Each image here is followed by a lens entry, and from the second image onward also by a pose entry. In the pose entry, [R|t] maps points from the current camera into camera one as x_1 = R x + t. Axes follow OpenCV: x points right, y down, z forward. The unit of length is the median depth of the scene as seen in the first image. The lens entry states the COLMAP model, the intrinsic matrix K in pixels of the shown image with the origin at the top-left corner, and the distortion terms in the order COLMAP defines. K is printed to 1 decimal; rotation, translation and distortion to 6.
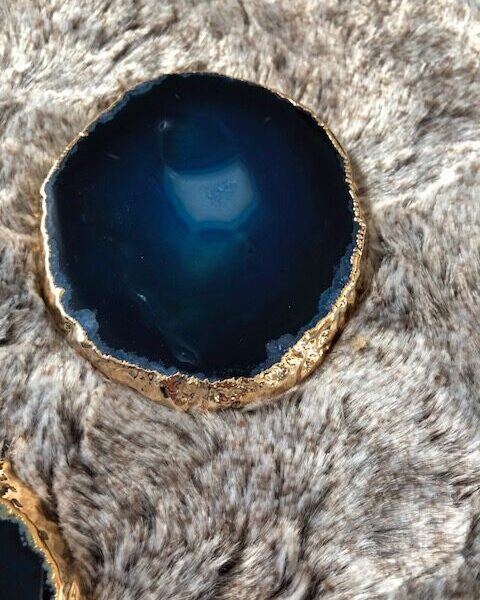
lens RADIAL K [[556.9, 0, 243.8], [0, 556.9, 300.2], [0, 0, 1]] dist [-0.011056, -0.000789]
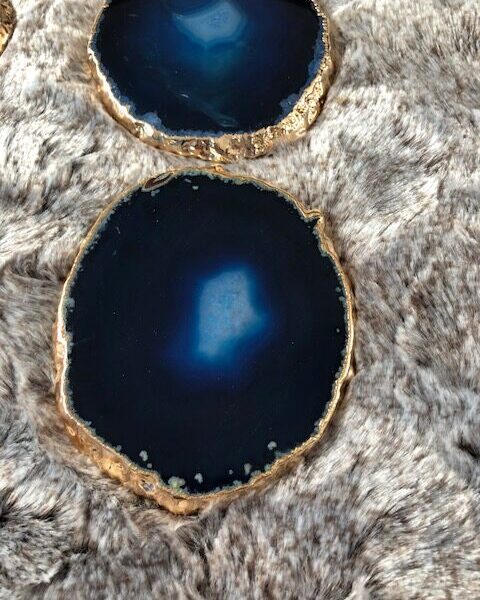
lens RADIAL K [[556.9, 0, 243.8], [0, 556.9, 300.2], [0, 0, 1]] dist [-0.011056, -0.000789]
pose [[0.975877, -0.218156, 0.008476, -0.152989], [0.217553, 0.974967, 0.045942, 0.453419], [-0.018286, -0.042990, 0.998908, -0.410707]]
